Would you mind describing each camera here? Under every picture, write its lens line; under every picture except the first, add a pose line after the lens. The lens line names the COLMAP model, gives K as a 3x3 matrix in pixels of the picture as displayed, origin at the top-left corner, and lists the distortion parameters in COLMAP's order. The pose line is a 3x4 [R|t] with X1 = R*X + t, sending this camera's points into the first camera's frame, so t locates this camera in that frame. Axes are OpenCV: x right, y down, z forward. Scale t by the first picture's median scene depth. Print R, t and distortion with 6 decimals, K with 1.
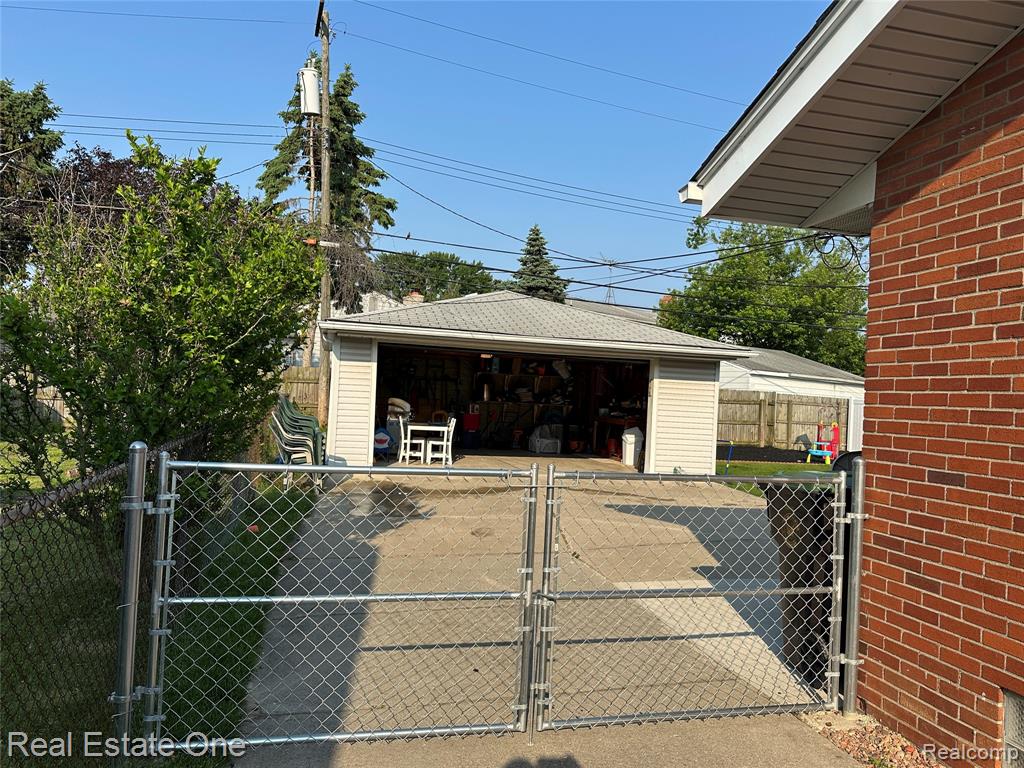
lens RADIAL K [[701.5, 0, 510.6], [0, 701.5, 388.8], [0, 0, 1]] dist [0.084288, -0.118163]
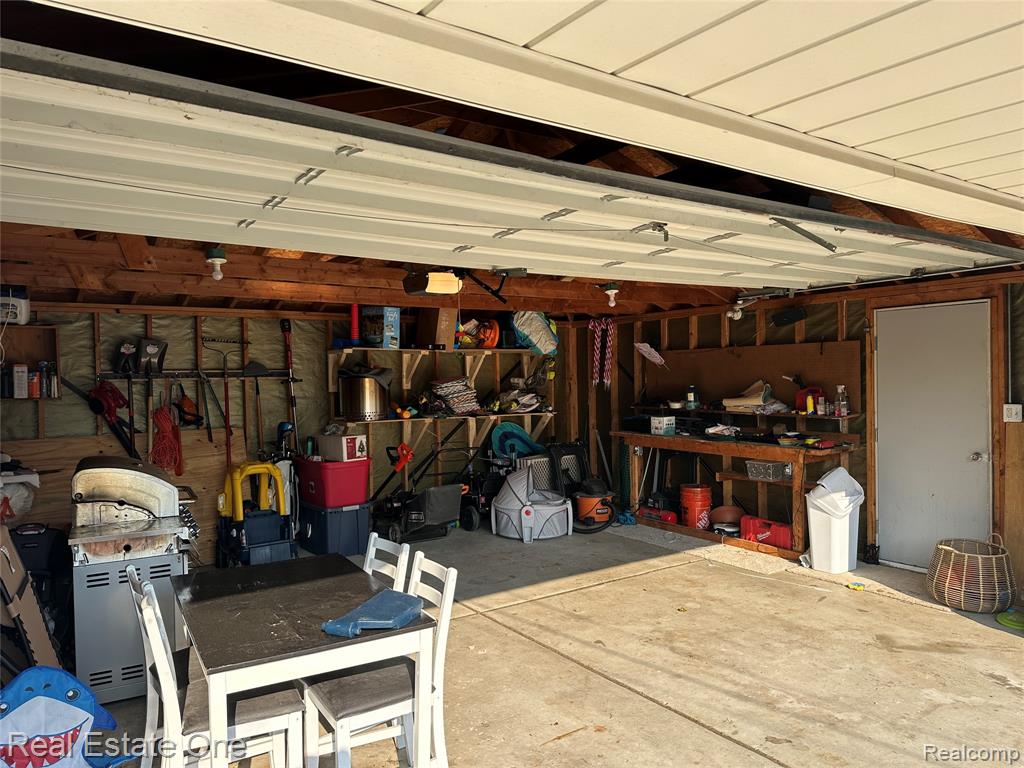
lens RADIAL K [[701.5, 0, 510.6], [0, 701.5, 388.8], [0, 0, 1]] dist [0.084288, -0.118163]
pose [[0.935196, -0.072502, 0.346629, -0.096200], [0.059708, 0.997087, 0.047465, -0.014349], [-0.349060, -0.023692, 0.936801, 0.593707]]
